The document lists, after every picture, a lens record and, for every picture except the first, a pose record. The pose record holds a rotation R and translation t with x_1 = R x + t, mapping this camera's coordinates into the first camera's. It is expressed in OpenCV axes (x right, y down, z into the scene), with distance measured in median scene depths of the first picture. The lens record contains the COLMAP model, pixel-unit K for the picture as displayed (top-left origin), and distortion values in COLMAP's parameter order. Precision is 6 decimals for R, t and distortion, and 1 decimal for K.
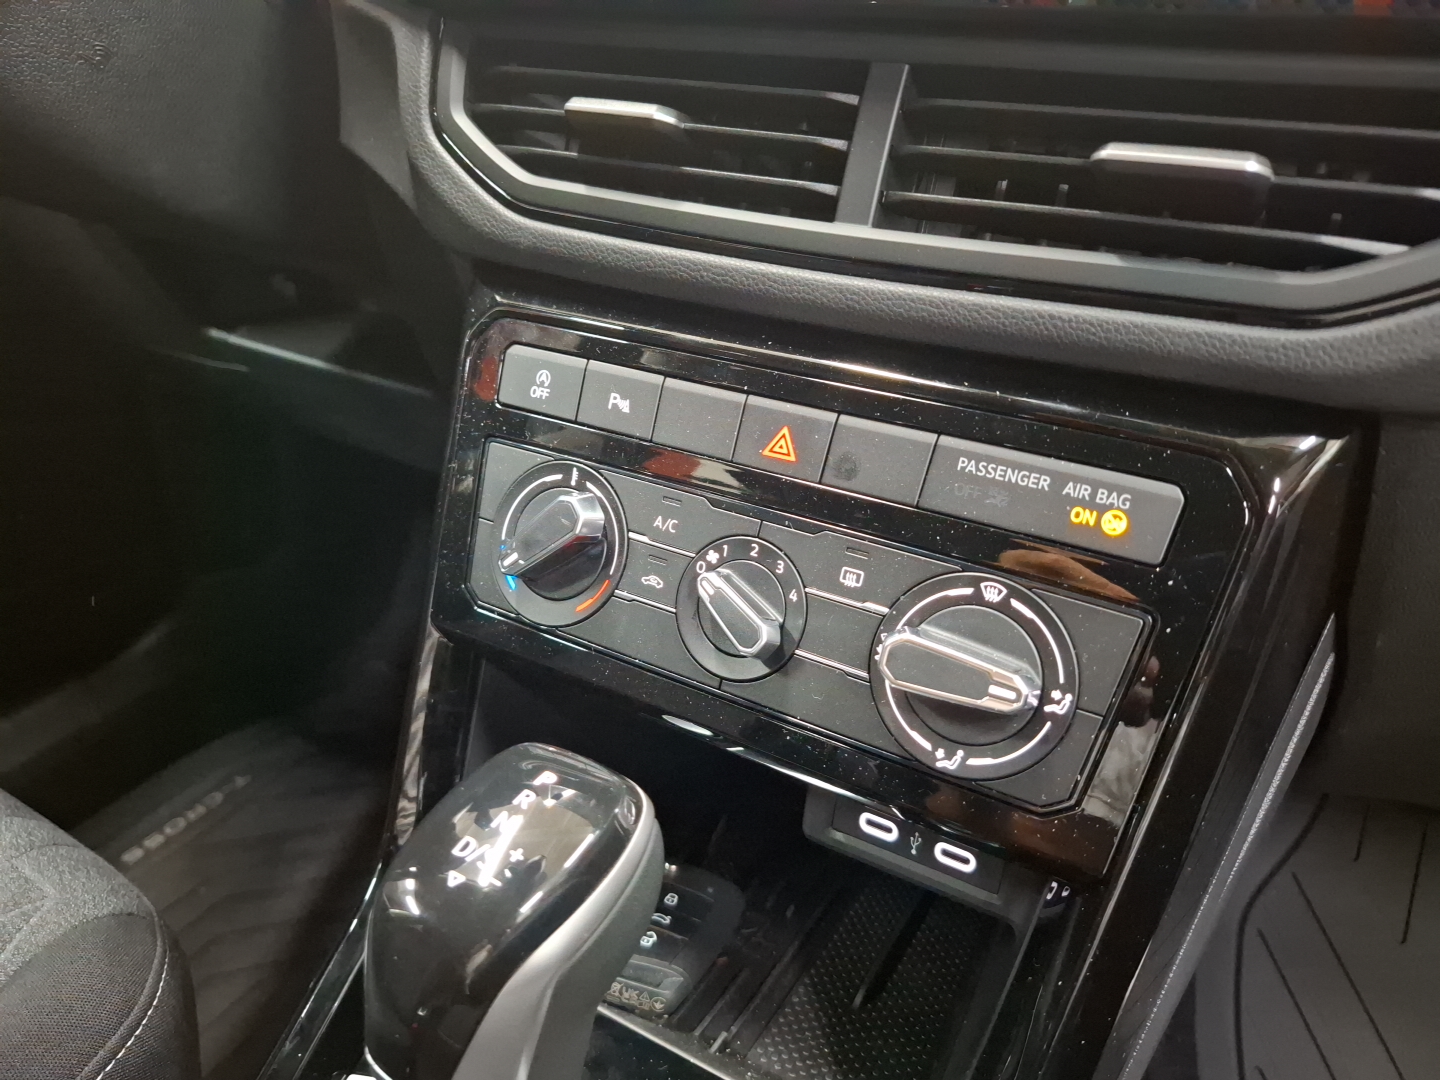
lens RADIAL K [[1040.7, 0, 717.2], [0, 1040.7, 532.2], [0, 0, 1]] dist [0.130821, -0.256518]
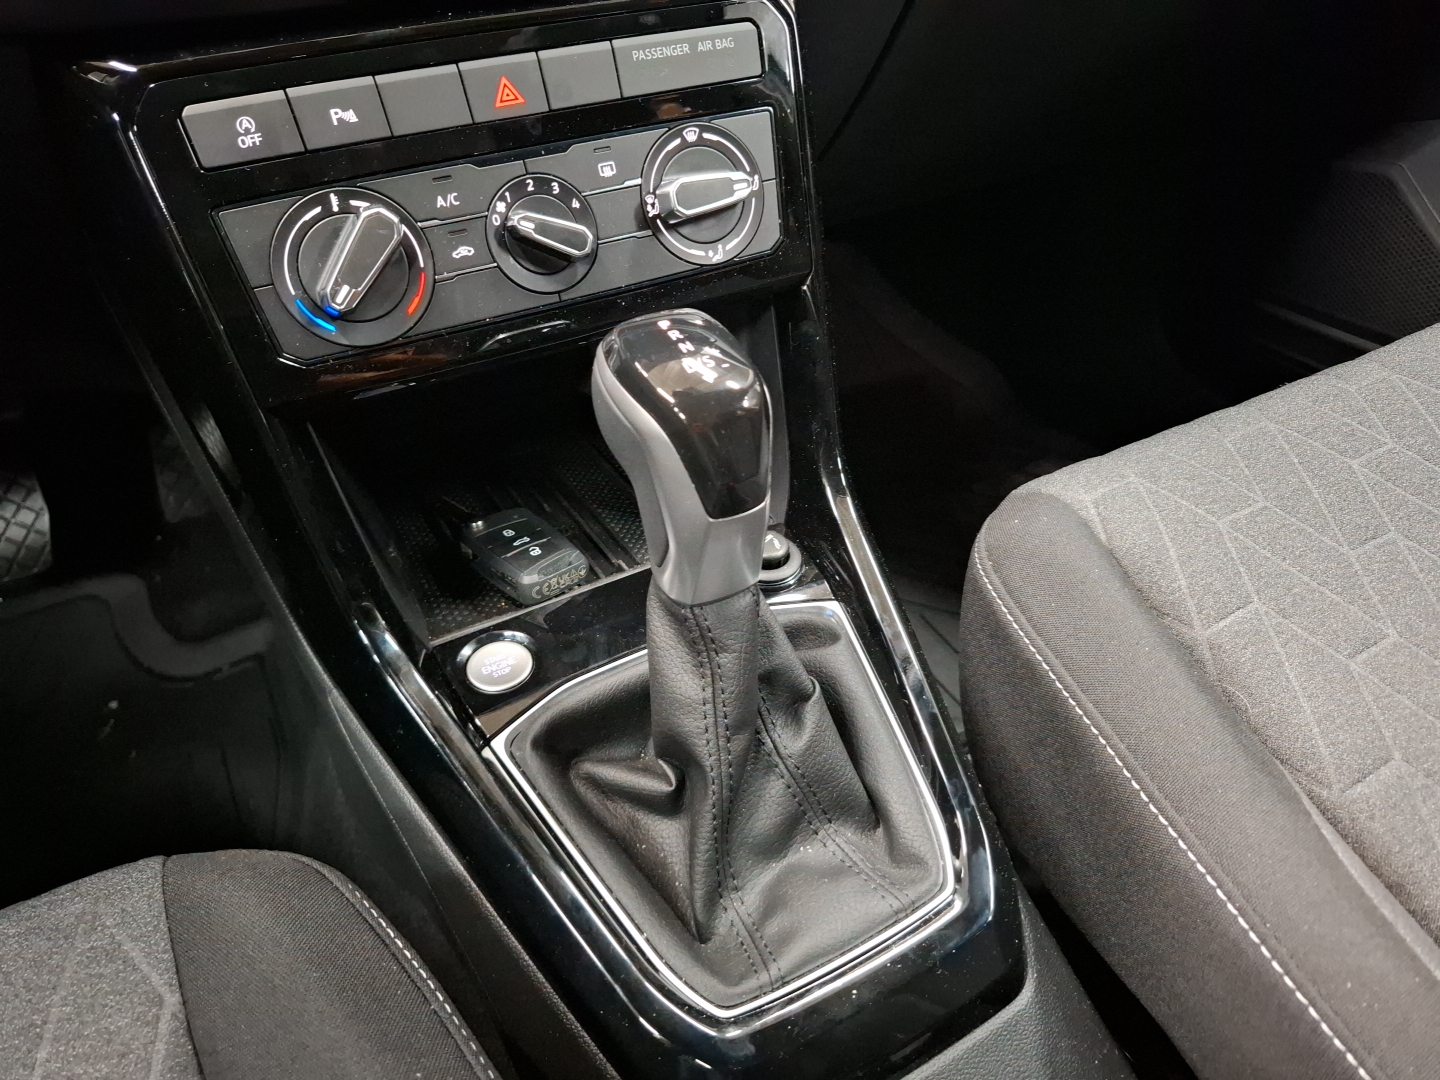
lens RADIAL K [[1007.3, 0, 720.8], [0, 1007.3, 524.7], [0, 0, 1]] dist [0.087950, -0.166065]
pose [[0.510195, -0.565495, 0.648010, -0.880075], [0.402032, 0.822873, 0.401561, -0.046002], [-0.760310, 0.055646, 0.647172, 0.053988]]
